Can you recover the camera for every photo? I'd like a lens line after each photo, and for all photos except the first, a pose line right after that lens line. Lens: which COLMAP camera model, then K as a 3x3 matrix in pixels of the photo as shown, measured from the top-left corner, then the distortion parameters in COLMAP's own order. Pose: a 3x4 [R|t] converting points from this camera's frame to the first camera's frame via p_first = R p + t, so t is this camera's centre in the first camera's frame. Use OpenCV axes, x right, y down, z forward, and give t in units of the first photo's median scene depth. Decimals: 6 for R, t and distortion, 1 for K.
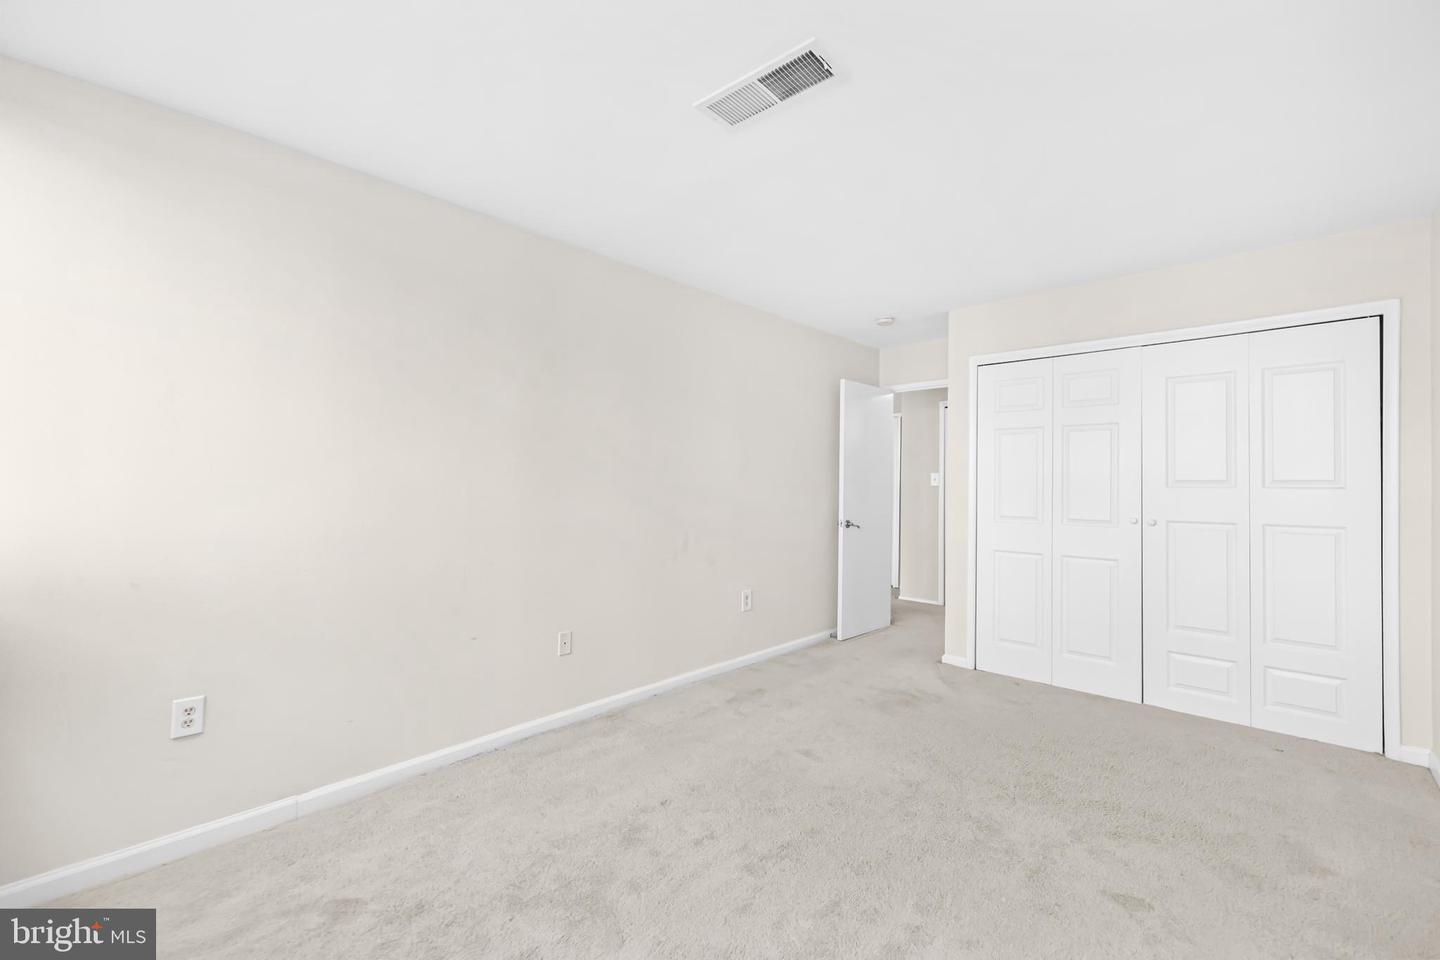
lens RADIAL K [[612.9, 0, 718.8], [0, 612.9, 462.7], [0, 0, 1]] dist [0.001607, -0.000264]
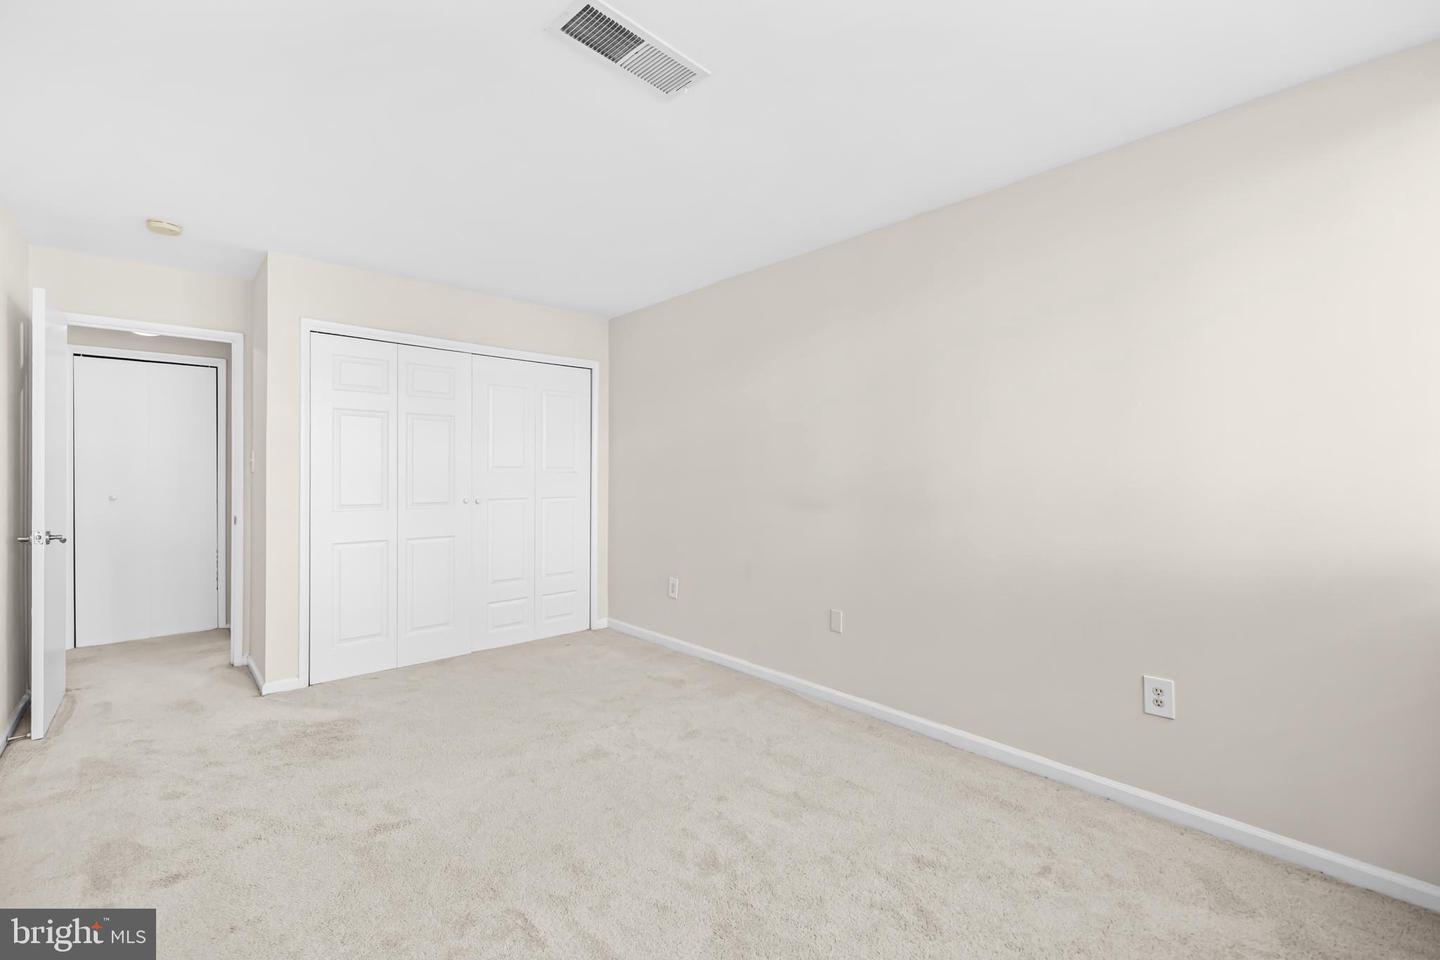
lens RADIAL K [[612.9, 0, 718.8], [0, 612.9, 462.7], [0, 0, 1]] dist [0.001607, -0.000264]
pose [[0.056767, 0.008132, 0.998354, -0.452502], [-0.036887, 0.999301, -0.006042, 0.010103], [-0.997706, -0.036483, 0.057028, 0.430332]]
